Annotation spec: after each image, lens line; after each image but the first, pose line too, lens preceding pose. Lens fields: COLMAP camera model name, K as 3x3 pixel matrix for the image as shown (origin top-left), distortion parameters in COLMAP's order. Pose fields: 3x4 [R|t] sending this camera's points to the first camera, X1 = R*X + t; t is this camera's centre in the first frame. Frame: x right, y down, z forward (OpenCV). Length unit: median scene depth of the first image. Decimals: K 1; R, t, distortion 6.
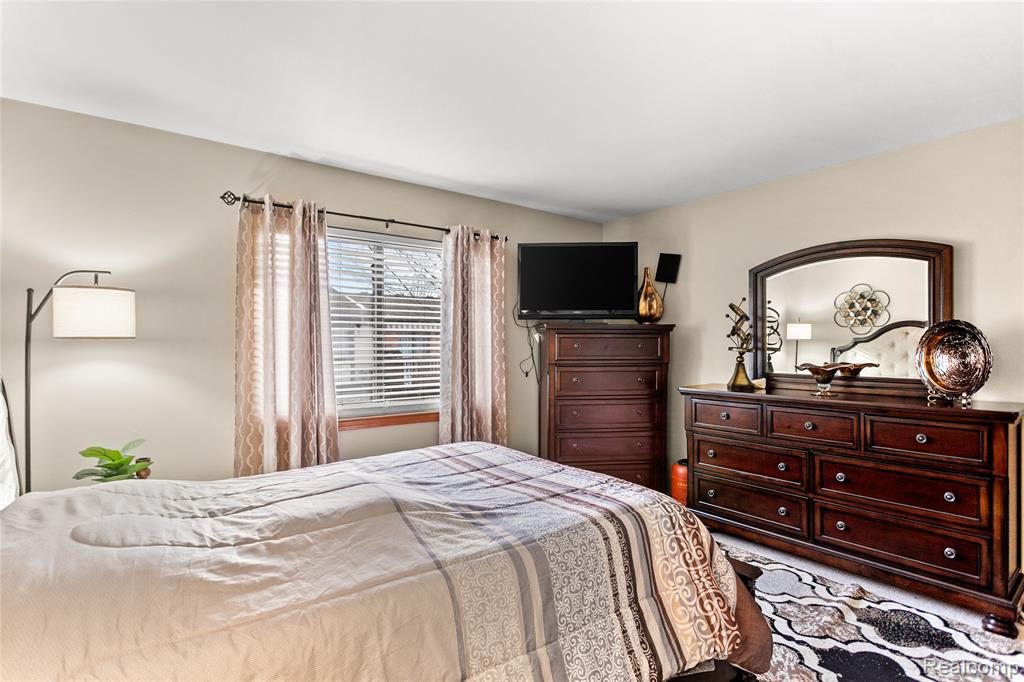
lens RADIAL K [[504.4, 0, 512.0], [0, 504.4, 341.0], [0, 0, 1]] dist [0.021782, 0.000076]
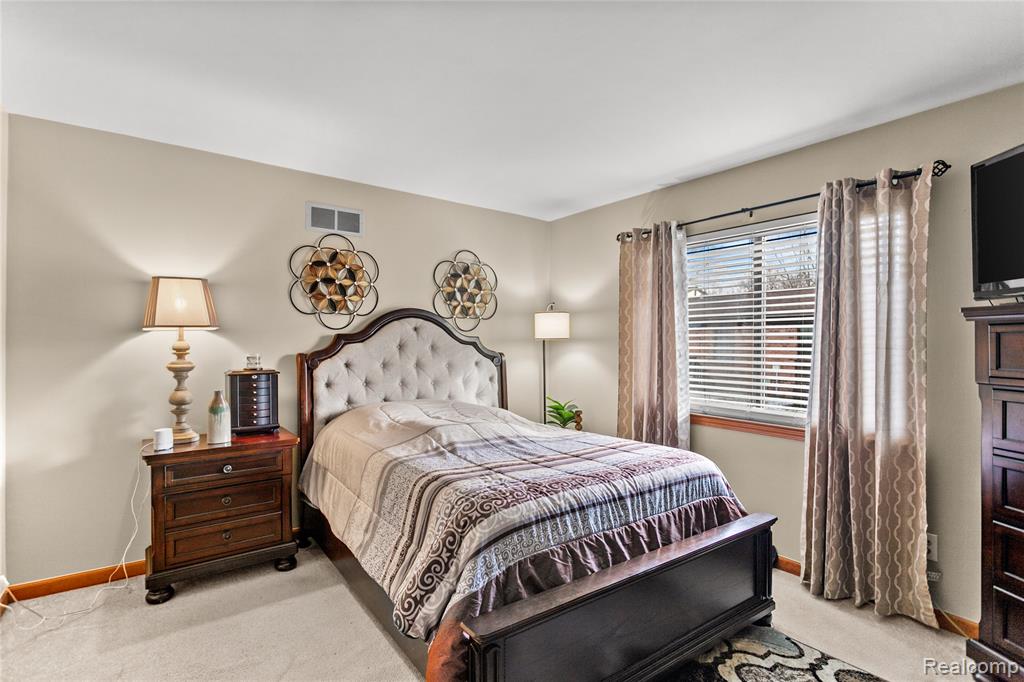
lens RADIAL K [[504.4, 0, 512.0], [0, 504.4, 341.0], [0, 0, 1]] dist [0.021782, 0.000076]
pose [[-0.018770, 0.005890, -0.999806, 0.793125], [0.001677, 0.999981, 0.005860, -0.003051], [0.999822, -0.001567, -0.018780, 0.665966]]
